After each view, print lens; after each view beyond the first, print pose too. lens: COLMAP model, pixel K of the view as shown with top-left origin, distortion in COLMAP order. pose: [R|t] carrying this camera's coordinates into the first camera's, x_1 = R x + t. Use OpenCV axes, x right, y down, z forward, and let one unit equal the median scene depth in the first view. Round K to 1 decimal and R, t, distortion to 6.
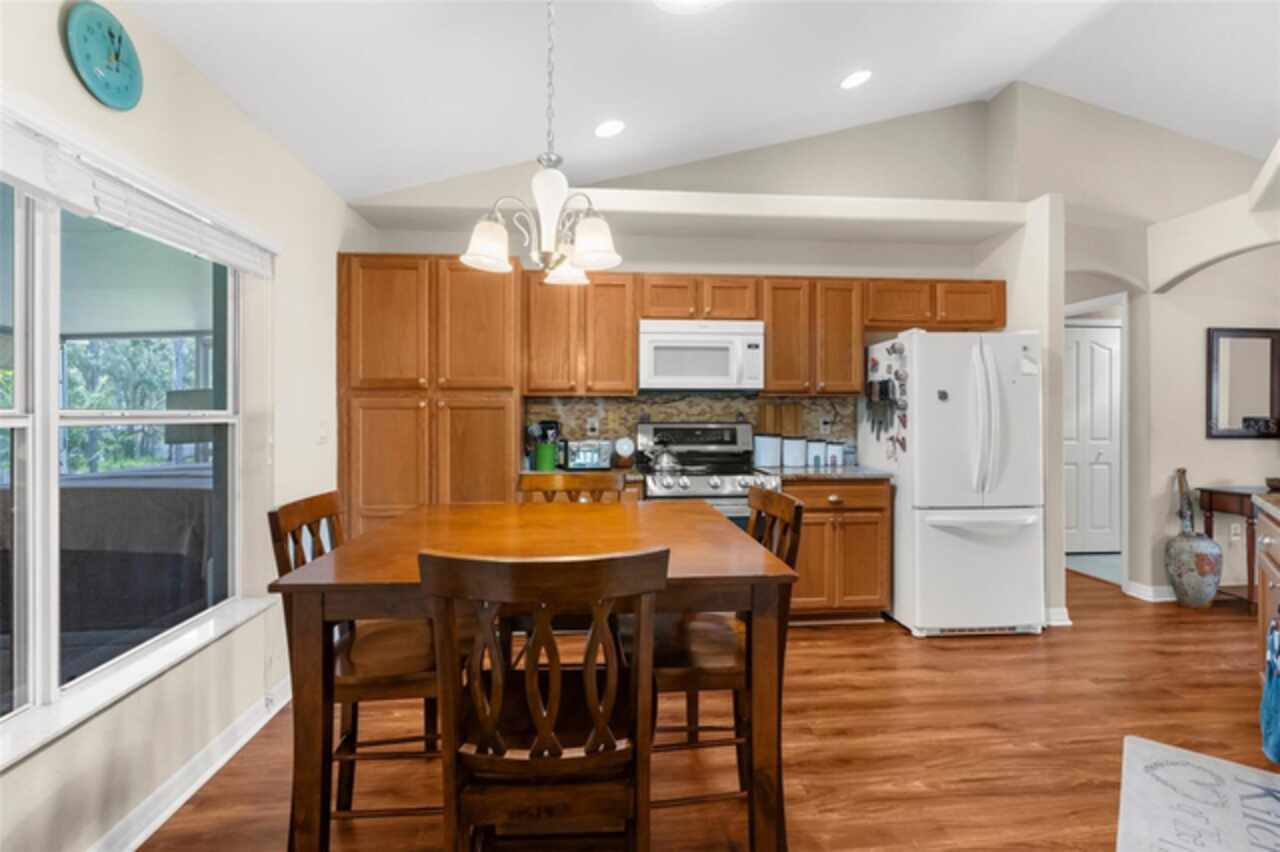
lens RADIAL K [[582.4, 0, 640.0], [0, 582.4, 426.0], [0, 0, 1]] dist [-0.000885, -0.000025]
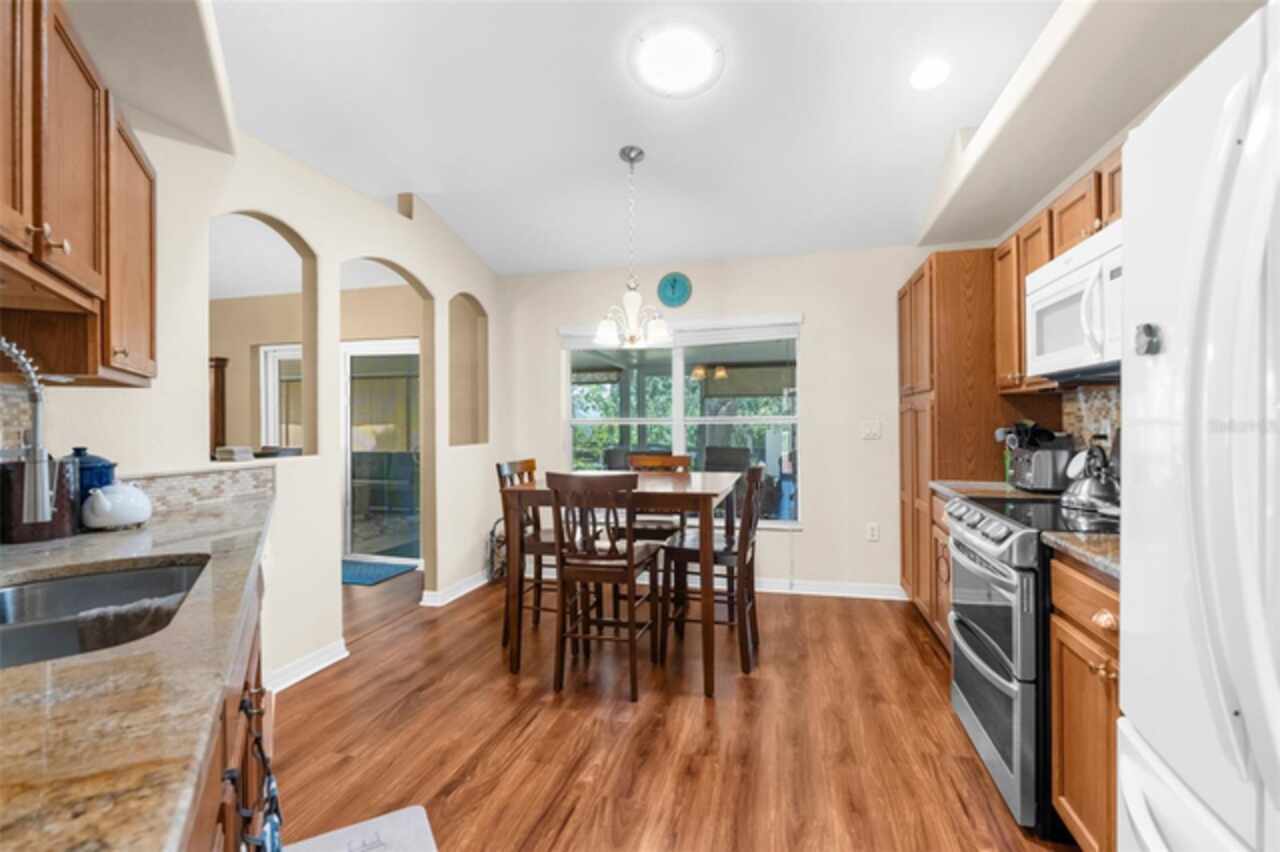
lens RADIAL K [[578.9, 0, 636.2], [0, 578.9, 418.2], [0, 0, 1]] dist [-0.002208, 0.000124]
pose [[-0.338056, -0.001824, -0.941124, 0.720761], [-0.009691, 0.999952, 0.001543, -0.011568], [0.941076, 0.009642, -0.338058, 0.724326]]
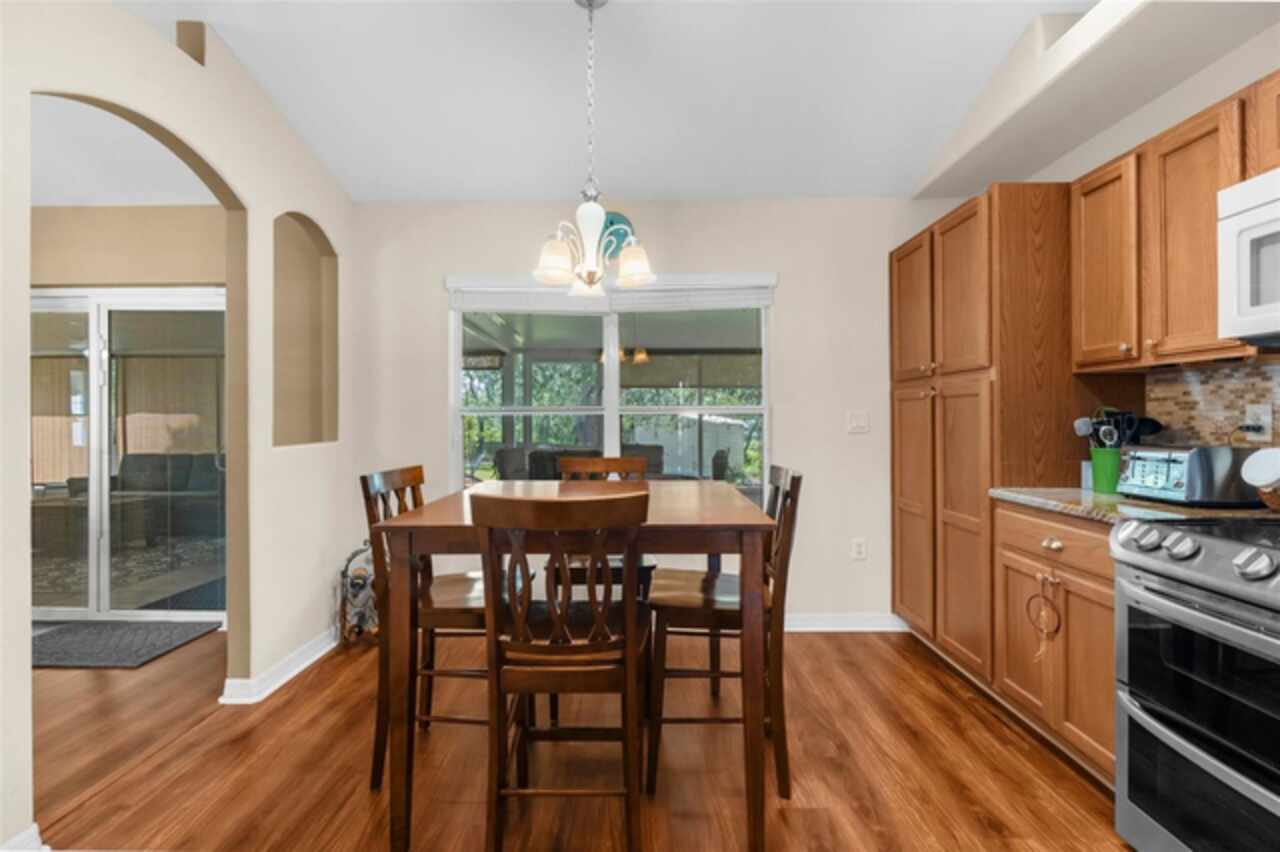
lens RADIAL K [[578.9, 0, 636.2], [0, 578.9, 418.2], [0, 0, 1]] dist [-0.002208, 0.000124]
pose [[-0.104809, 0.001755, -0.994491, 0.460960], [-0.015311, 0.999877, 0.003378, 0.003539], [0.994374, 0.015581, -0.104770, 0.532608]]
